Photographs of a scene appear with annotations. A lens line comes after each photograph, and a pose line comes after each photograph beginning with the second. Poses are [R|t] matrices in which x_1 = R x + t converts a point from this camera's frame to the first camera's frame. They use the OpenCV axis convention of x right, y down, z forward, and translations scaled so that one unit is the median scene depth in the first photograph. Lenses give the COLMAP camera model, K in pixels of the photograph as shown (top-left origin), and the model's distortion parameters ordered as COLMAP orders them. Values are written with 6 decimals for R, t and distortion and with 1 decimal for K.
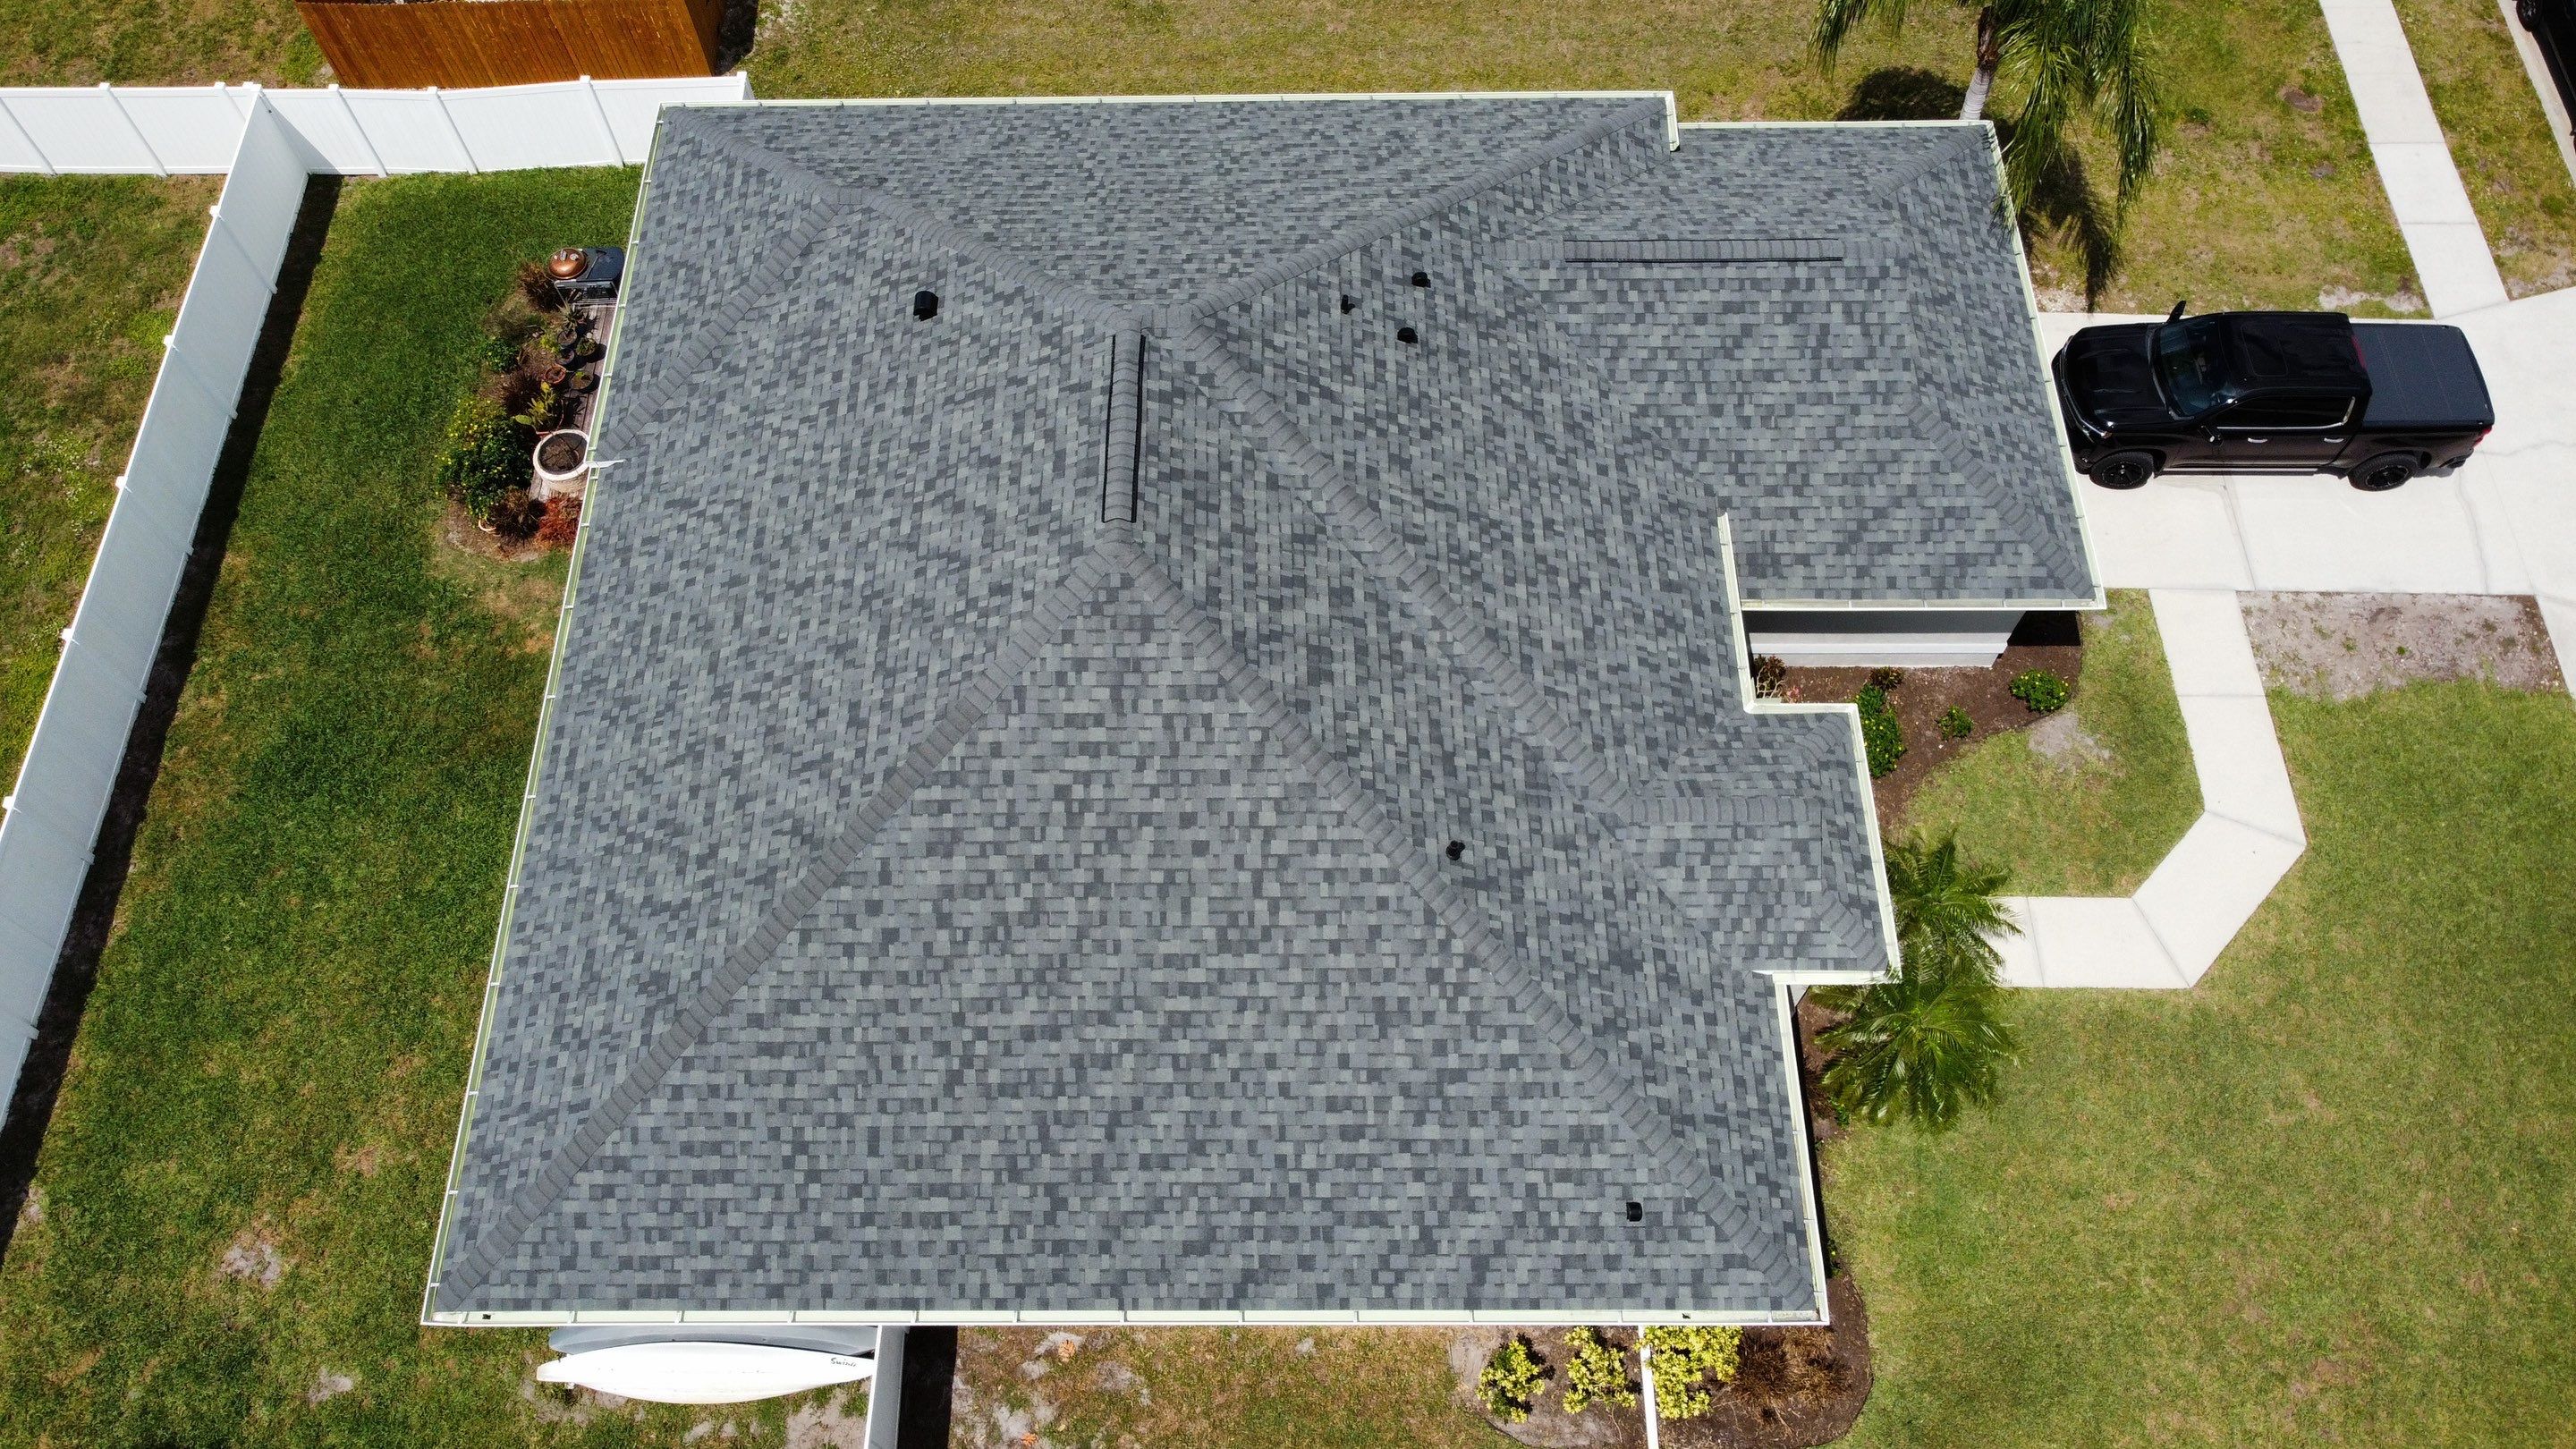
lens RADIAL K [[1954.1, 0, 1258.2], [0, 1954.1, 682.8], [0, 0, 1]] dist [0.013846, -0.034596]
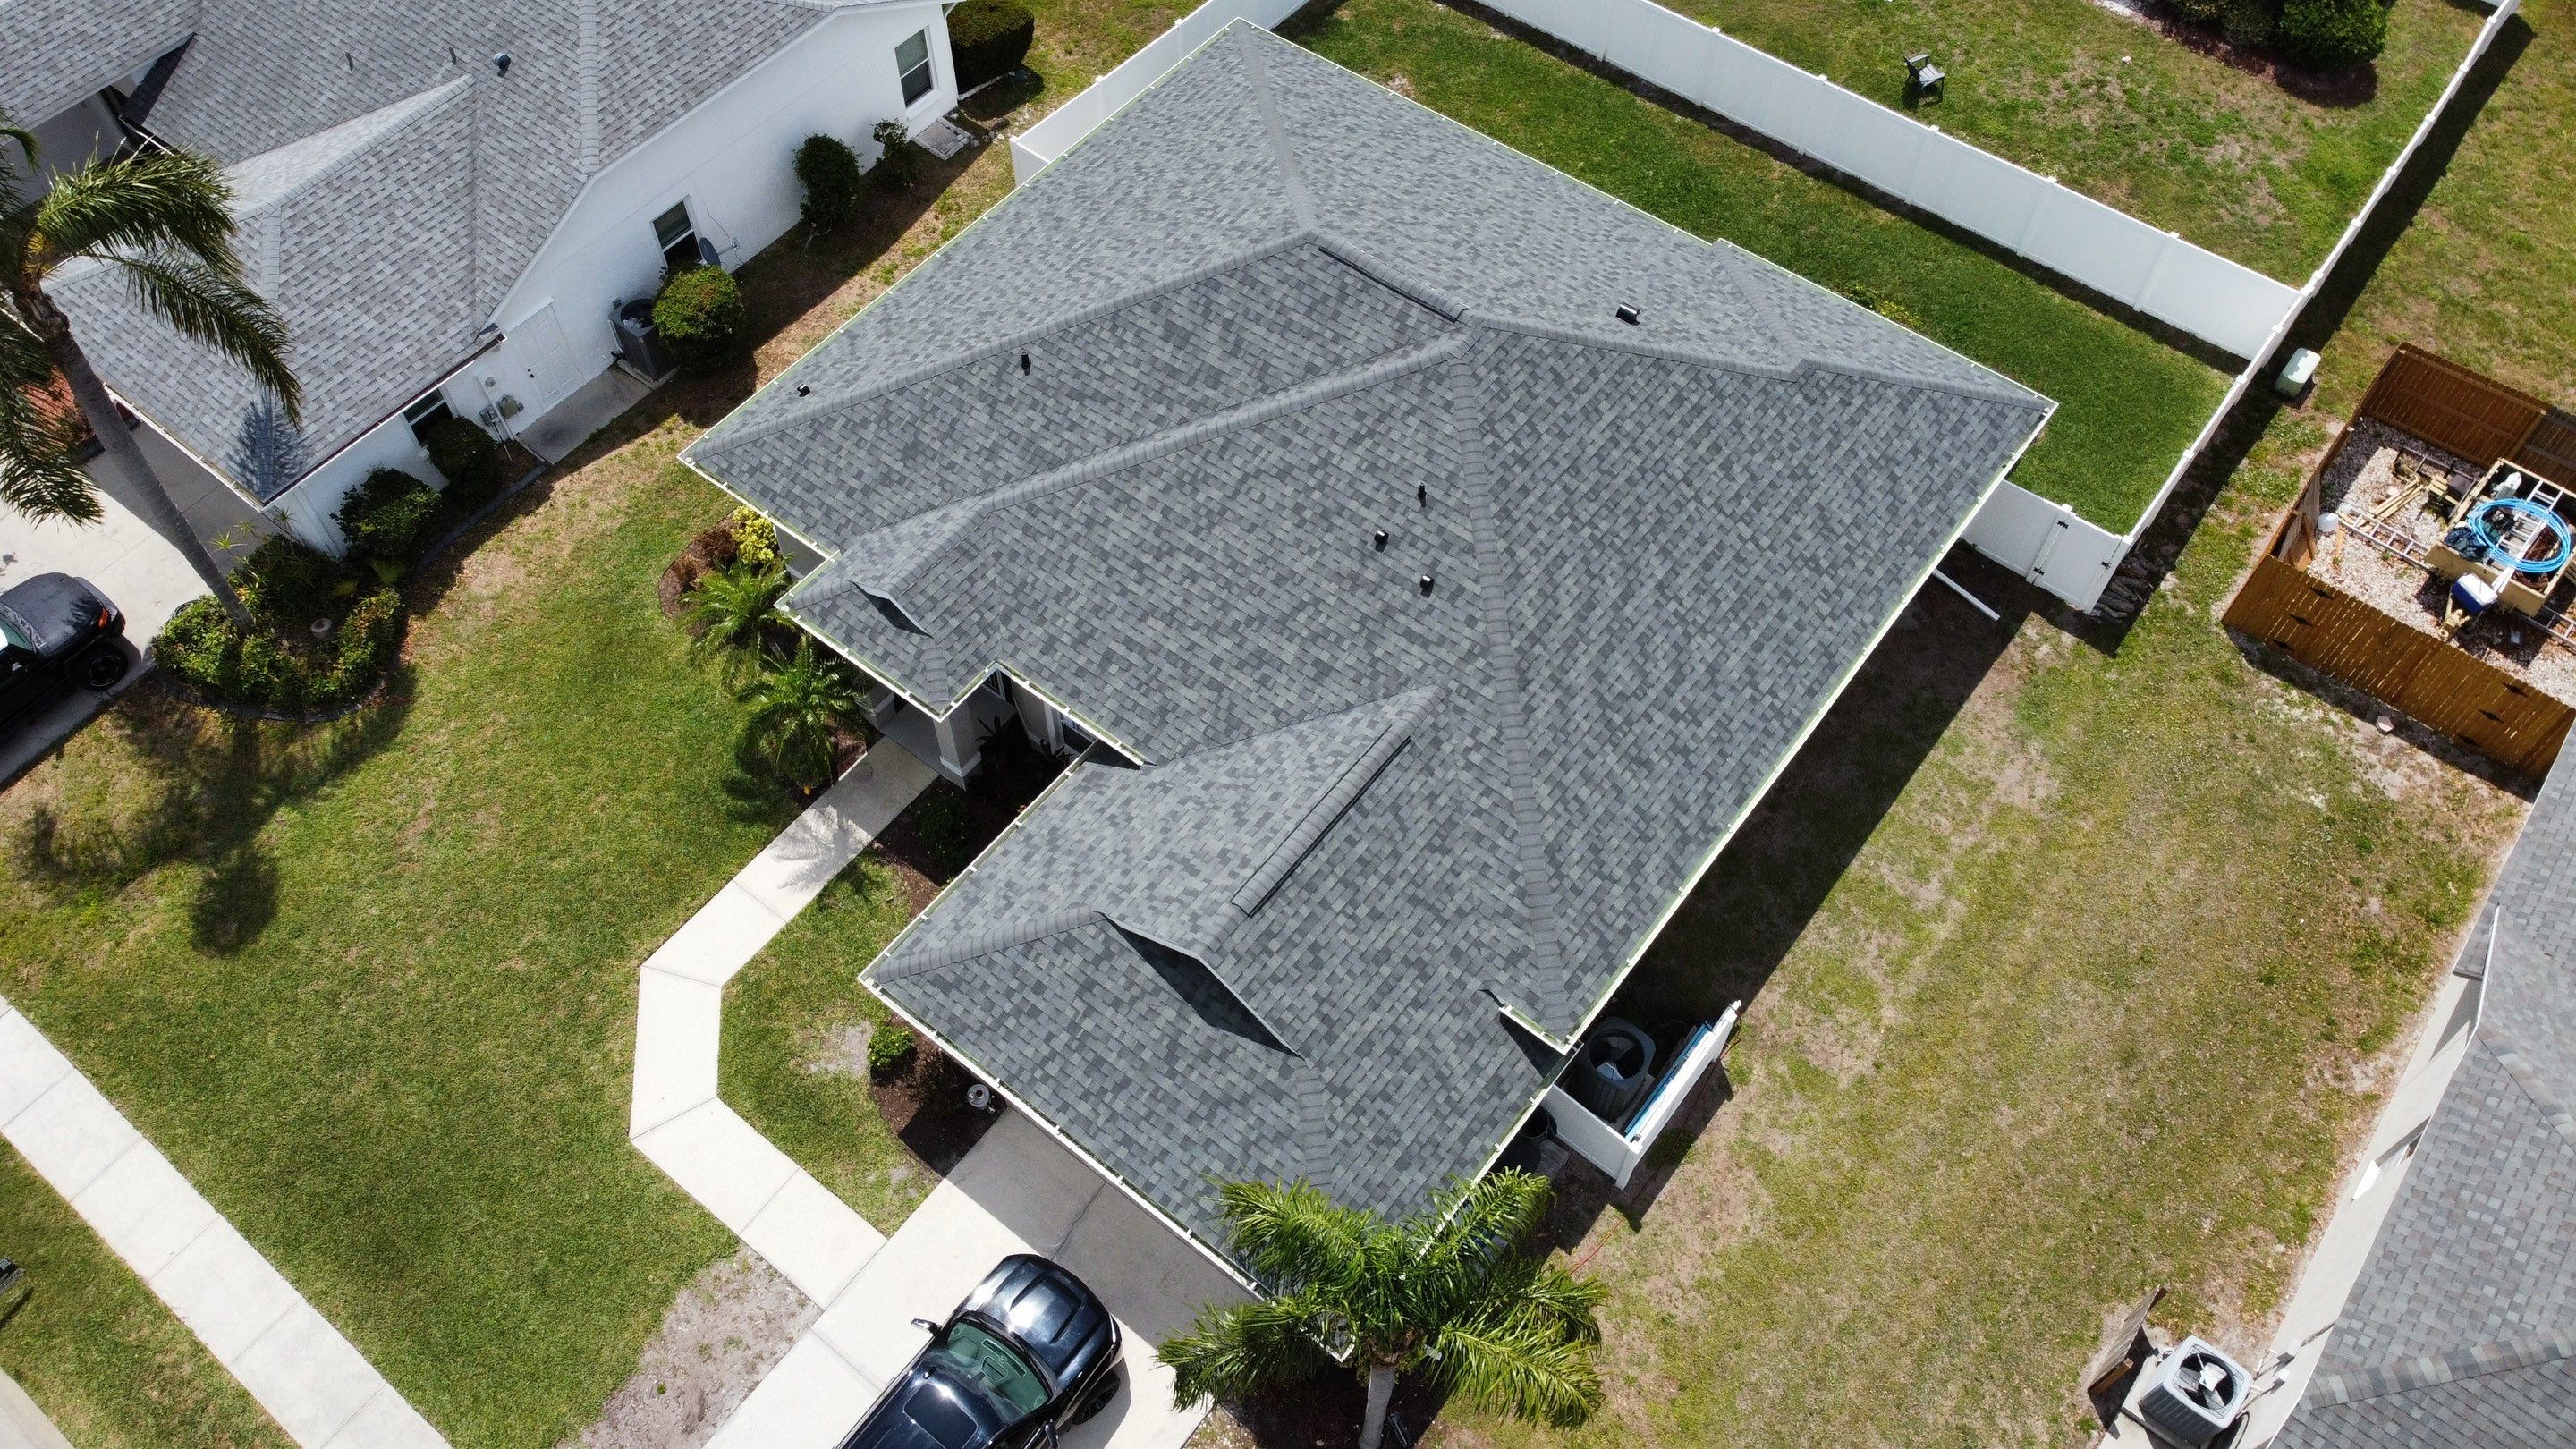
lens RADIAL K [[1954.1, 0, 1250.2], [0, 1954.1, 698.4], [0, 0, 1]] dist [0.013846, -0.034596]
pose [[-0.619050, 0.655123, -0.433118, 0.711259], [-0.679728, -0.170704, 0.713323, -0.997648], [0.393380, 0.735985, 0.550980, 0.397891]]
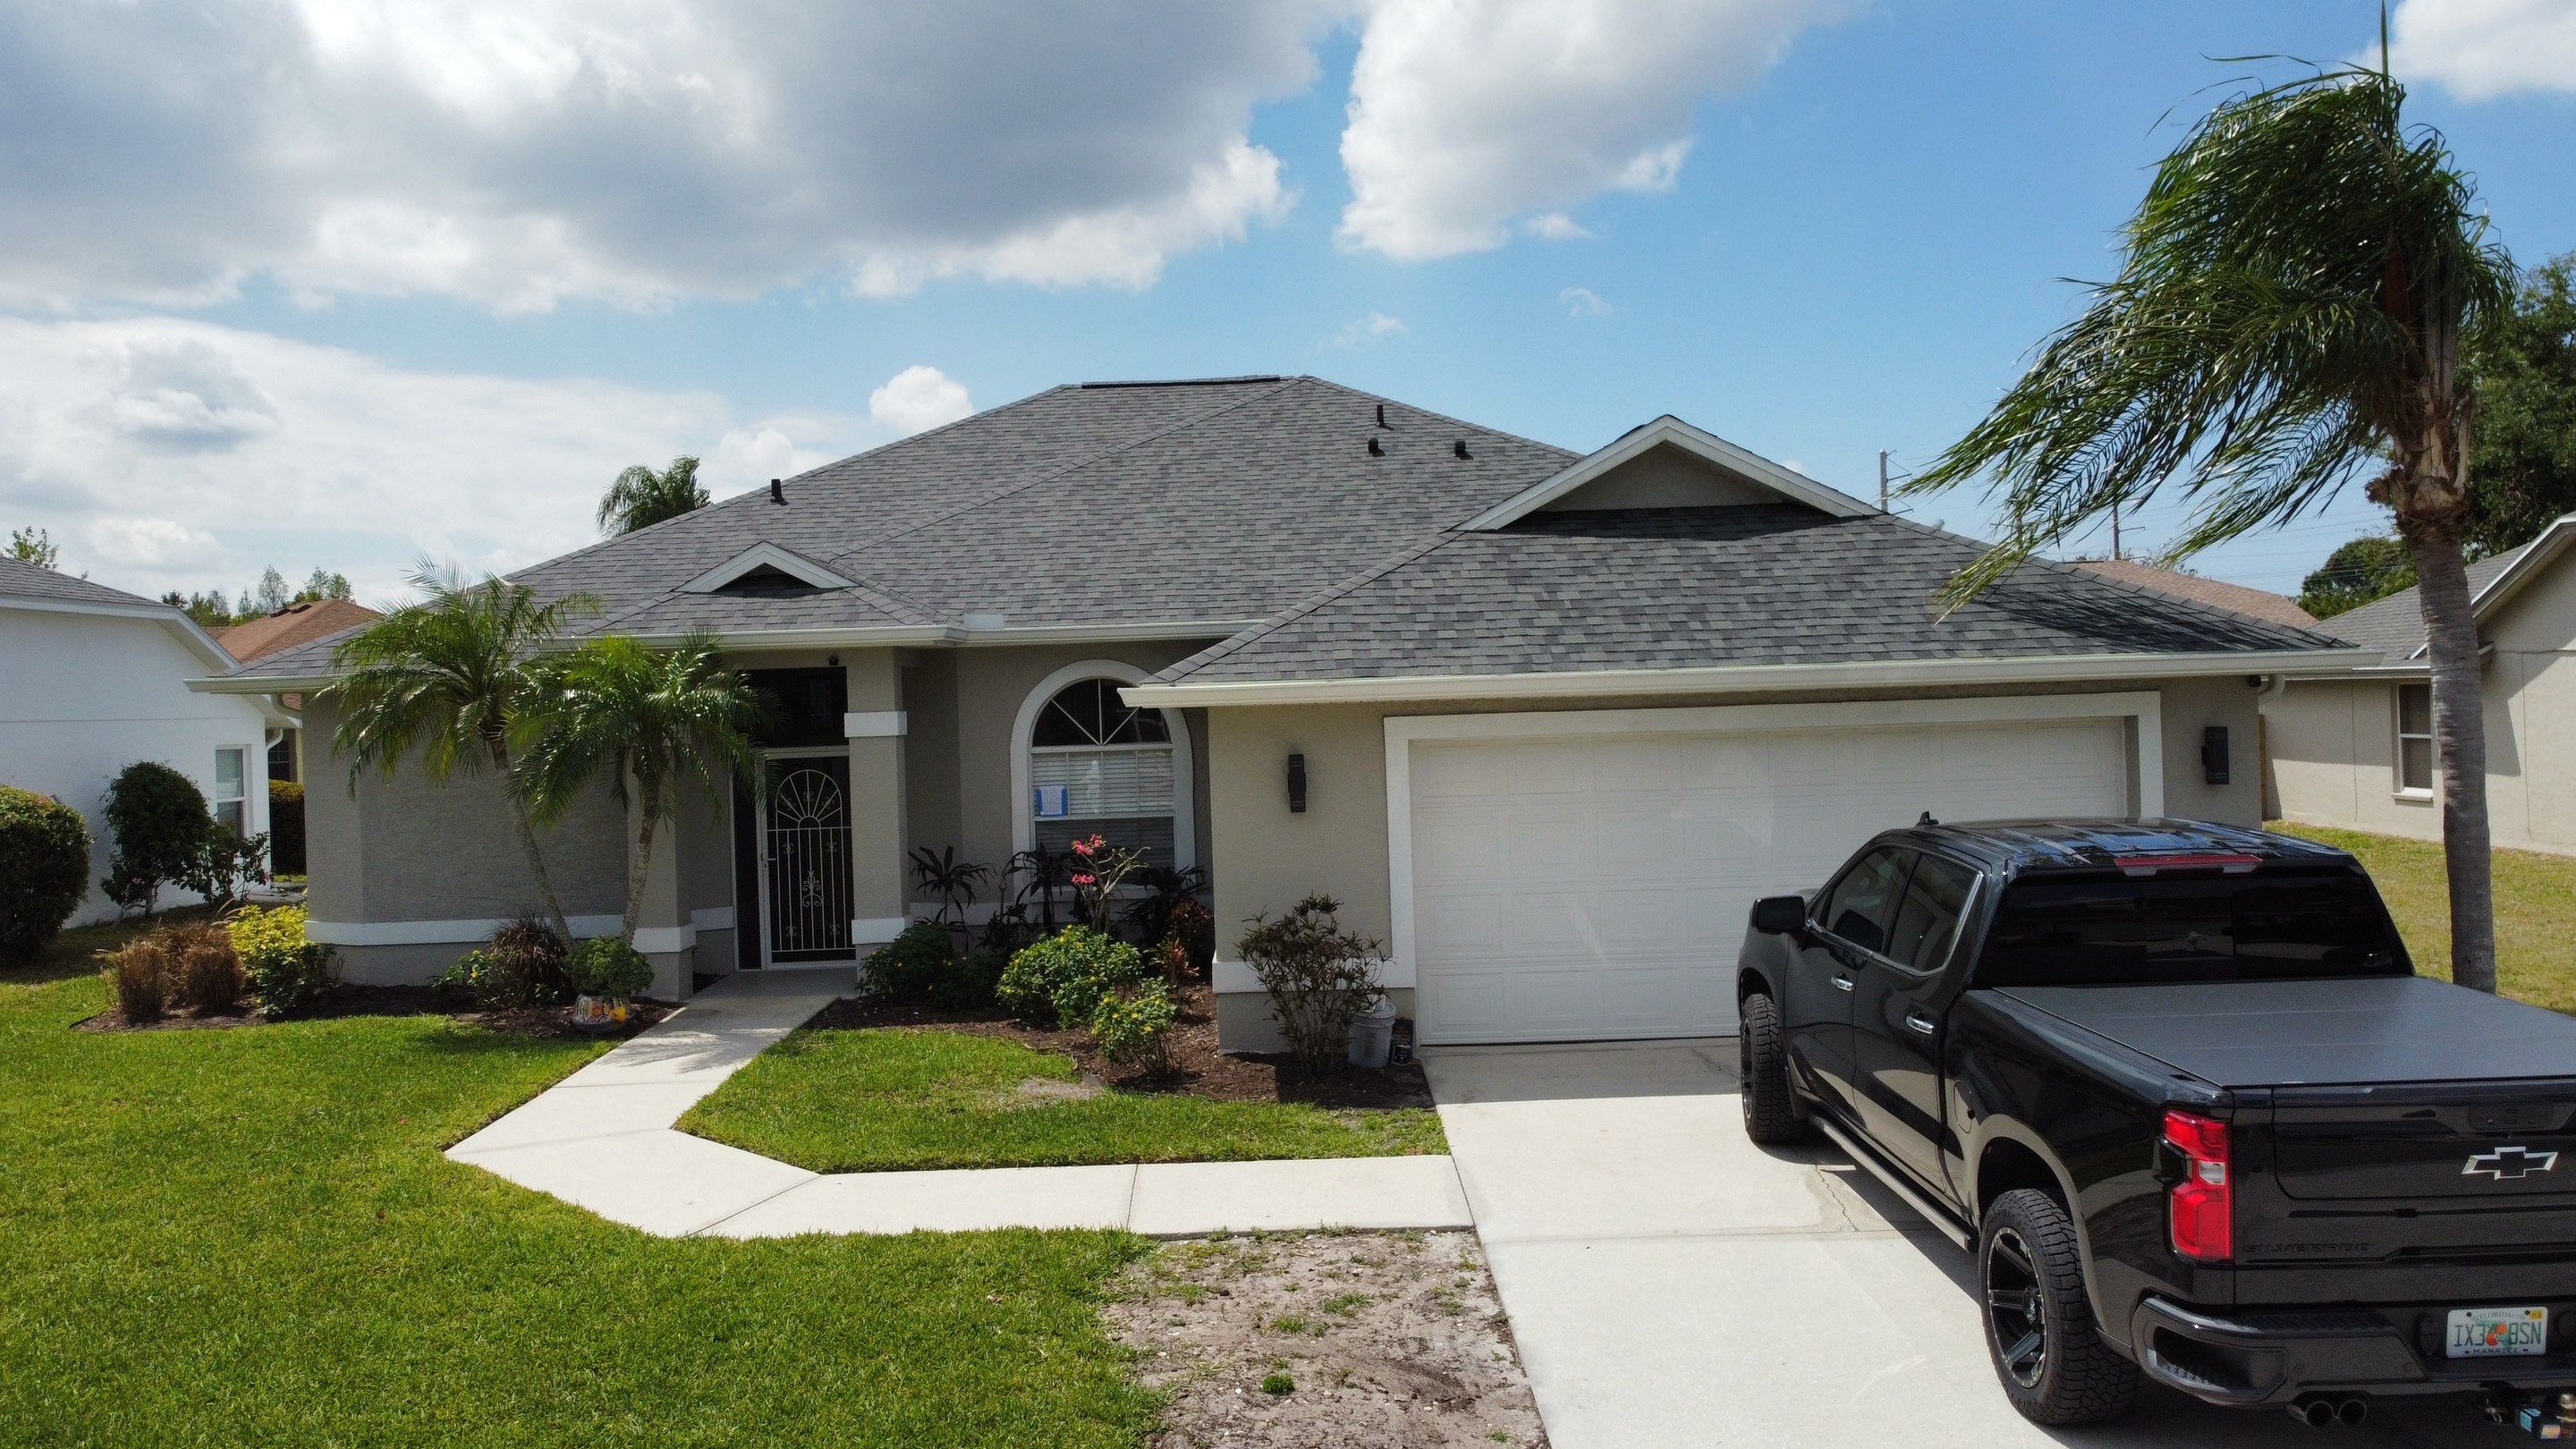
lens RADIAL K [[1954.1, 0, 1255.5], [0, 1954.1, 689.5], [0, 0, 1]] dist [0.013846, -0.034596]
pose [[-0.002462, 0.008210, -0.999963, 1.018301], [-0.860487, 0.509433, 0.006301, -0.077877], [0.509466, 0.860471, 0.005810, 1.083500]]
